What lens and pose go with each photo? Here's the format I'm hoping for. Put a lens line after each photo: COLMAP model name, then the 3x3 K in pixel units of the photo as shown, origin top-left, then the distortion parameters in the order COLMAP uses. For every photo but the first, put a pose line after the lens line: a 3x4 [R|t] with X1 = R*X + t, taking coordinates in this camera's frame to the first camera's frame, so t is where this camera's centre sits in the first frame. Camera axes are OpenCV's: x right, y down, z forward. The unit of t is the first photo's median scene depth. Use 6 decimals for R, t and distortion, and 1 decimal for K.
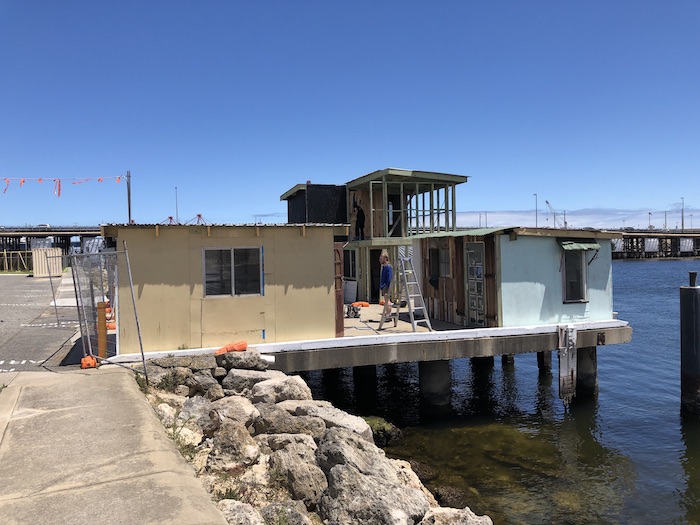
lens RADIAL K [[570.6, 0, 350.0], [0, 570.6, 262.5], [0, 0, 1]] dist [0.010104, 0.001585]
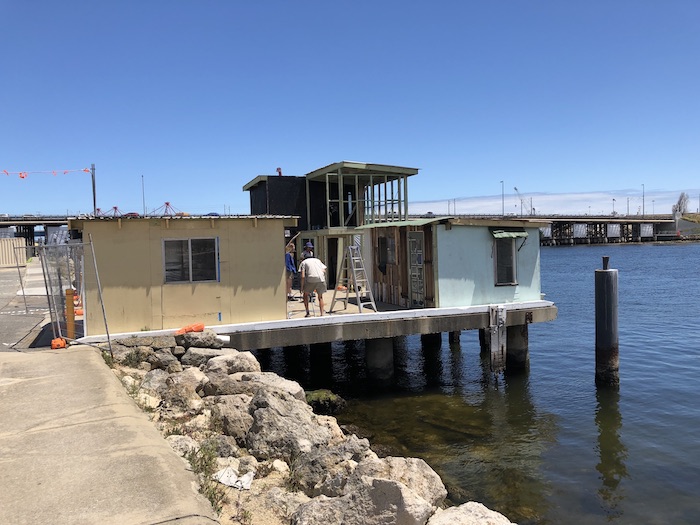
lens RADIAL K [[570.6, 0, 350.0], [0, 570.6, 262.5], [0, 0, 1]] dist [0.010104, 0.001585]
pose [[0.998732, -0.009231, 0.049497, 0.040473], [0.008139, 0.999720, 0.022221, -0.001380], [-0.049689, -0.021790, 0.998527, -0.099592]]
